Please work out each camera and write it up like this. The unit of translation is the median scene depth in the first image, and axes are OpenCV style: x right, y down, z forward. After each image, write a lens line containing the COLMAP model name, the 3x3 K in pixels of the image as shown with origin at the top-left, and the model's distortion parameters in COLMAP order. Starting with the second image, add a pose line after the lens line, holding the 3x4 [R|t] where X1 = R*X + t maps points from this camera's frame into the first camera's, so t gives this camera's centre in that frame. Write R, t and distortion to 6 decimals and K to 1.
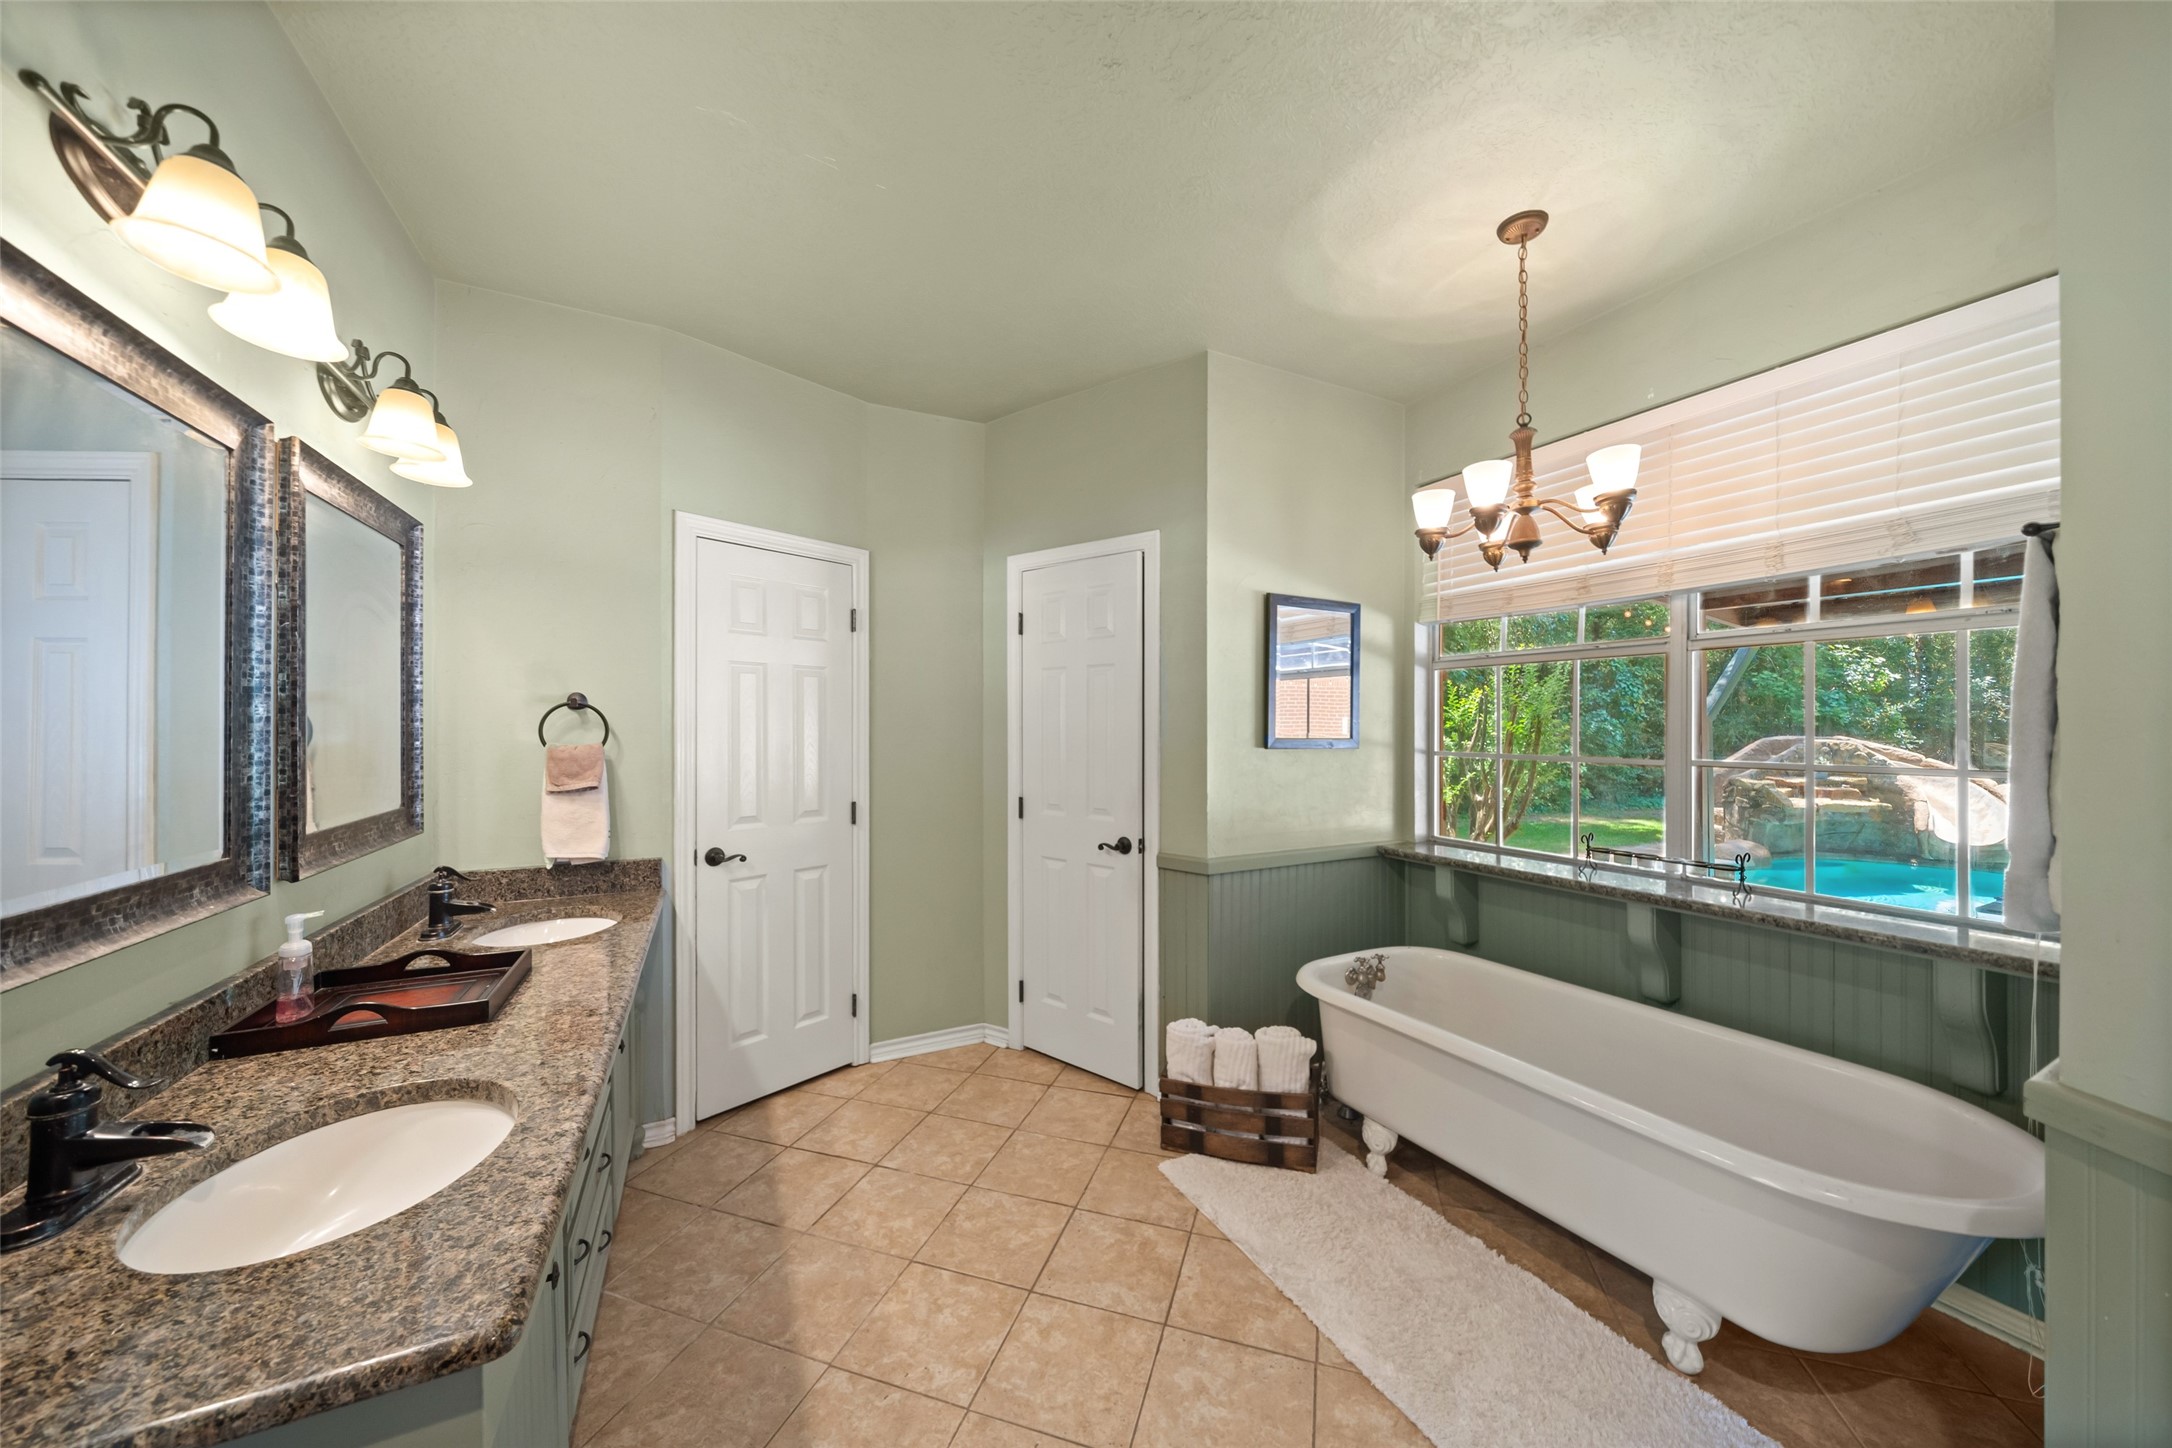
lens RADIAL K [[748.1, 0, 1084.8], [0, 748.1, 725.0], [0, 0, 1]] dist [0.000012, 0.000000]
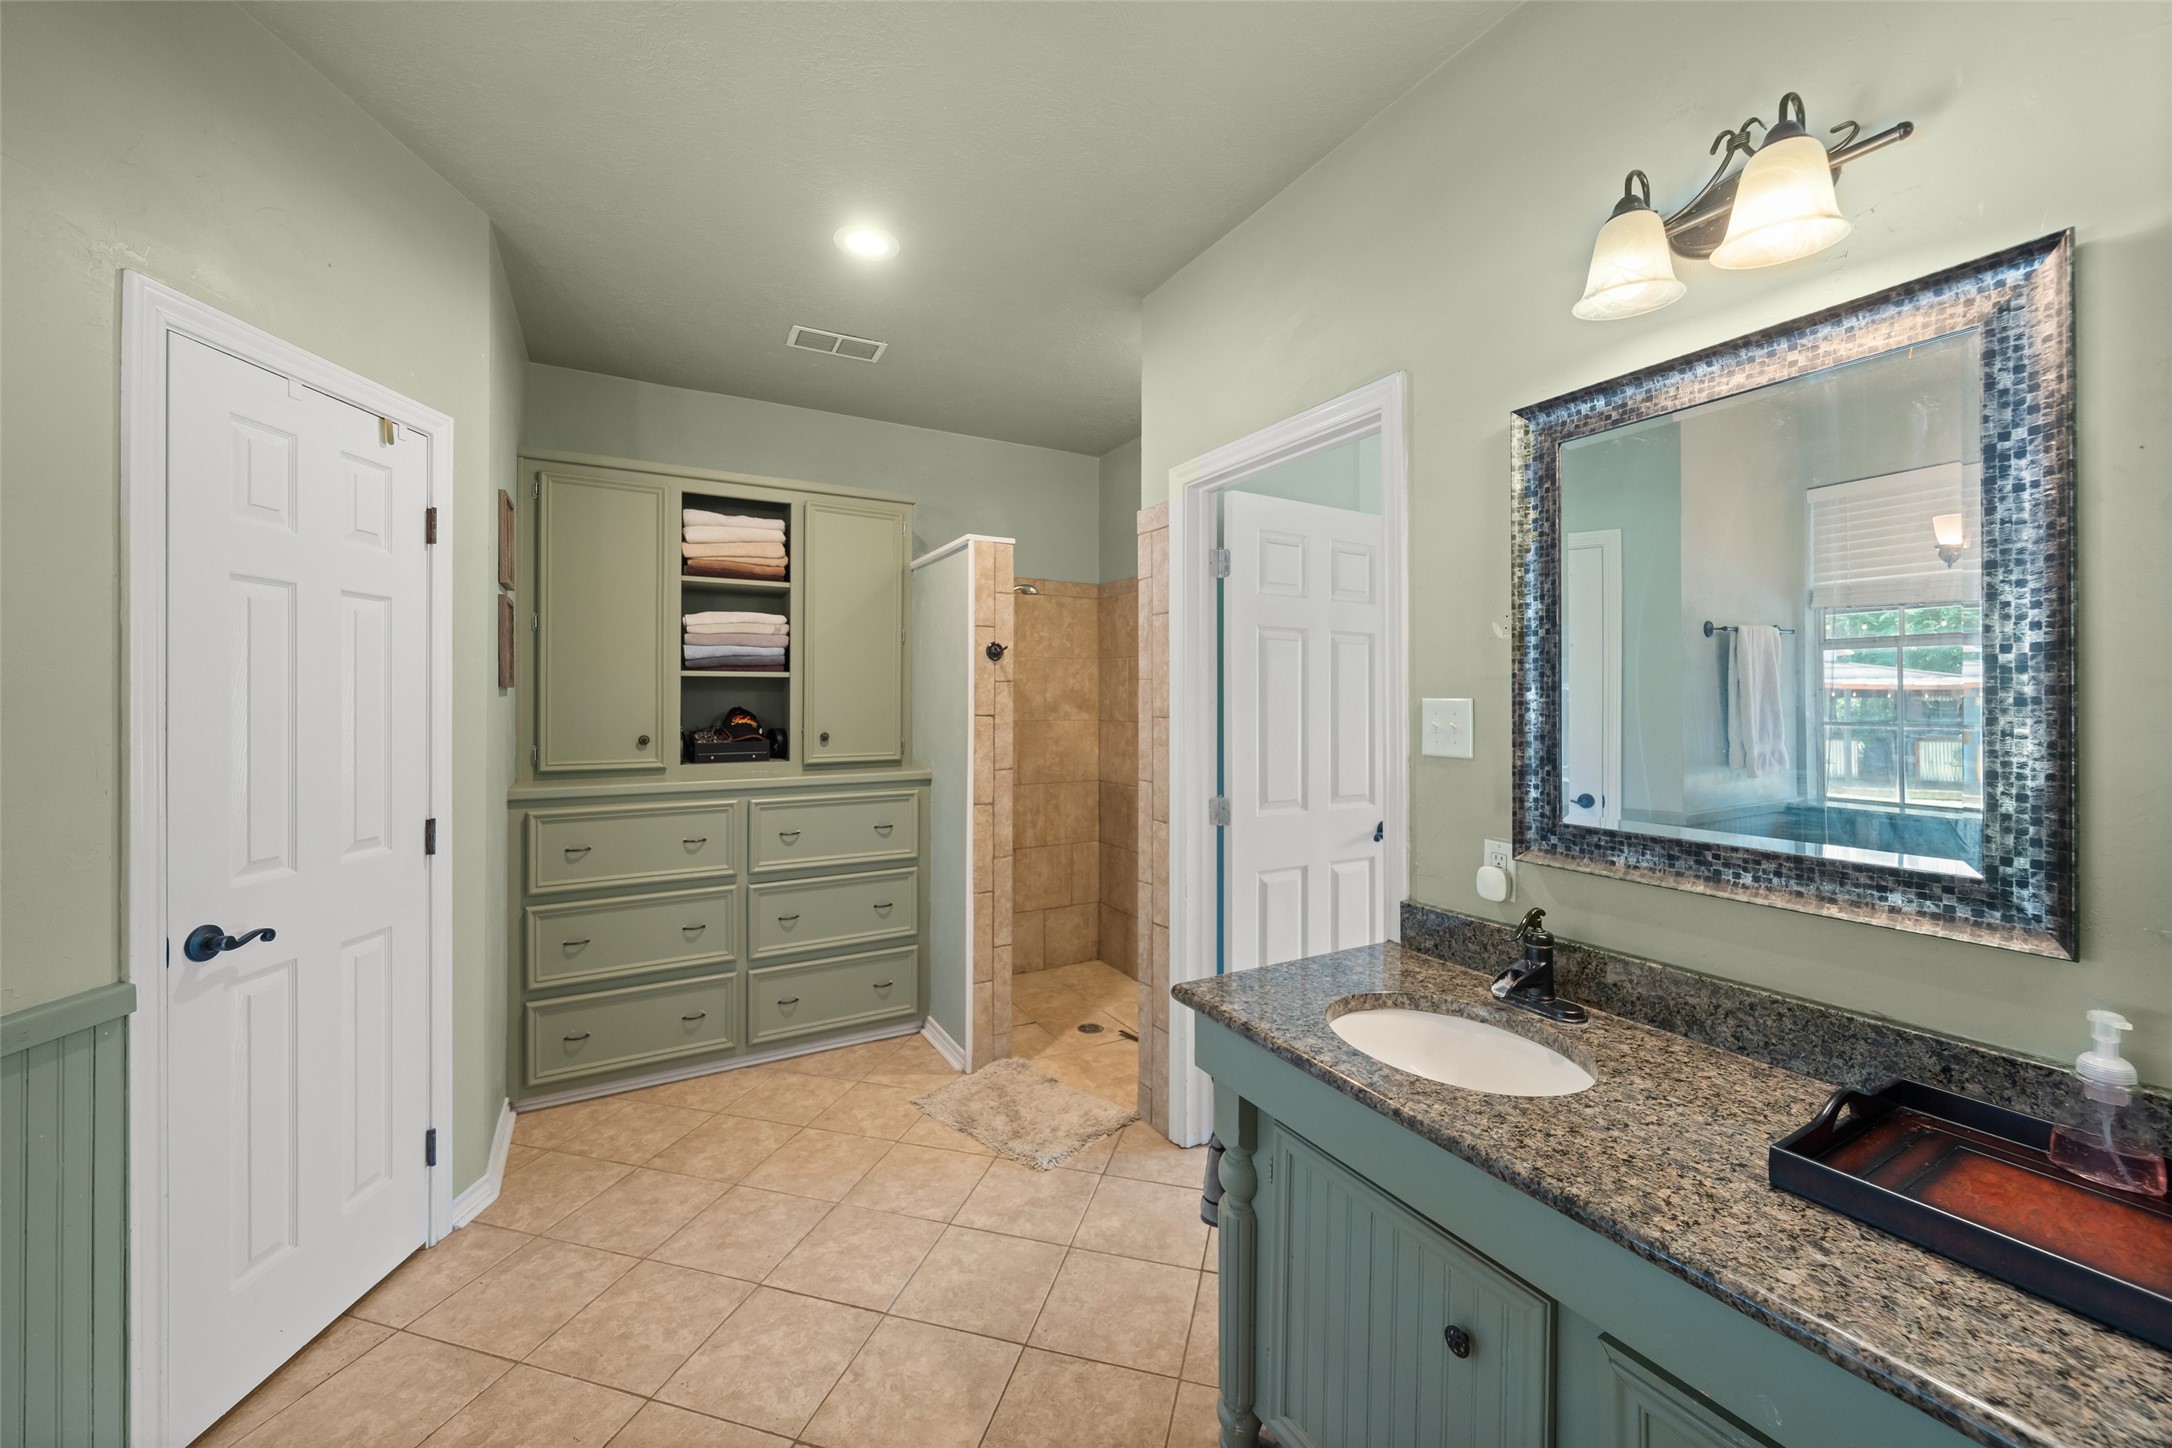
lens RADIAL K [[813.6, 0, 1086.7], [0, 813.6, 707.9], [0, 0, 1]] dist [0.000048, 0.000003]
pose [[-0.998676, -0.001020, -0.051427, -0.234026], [-0.001259, 0.999989, 0.004621, 0.007882], [0.051421, 0.004680, -0.998666, 1.865275]]
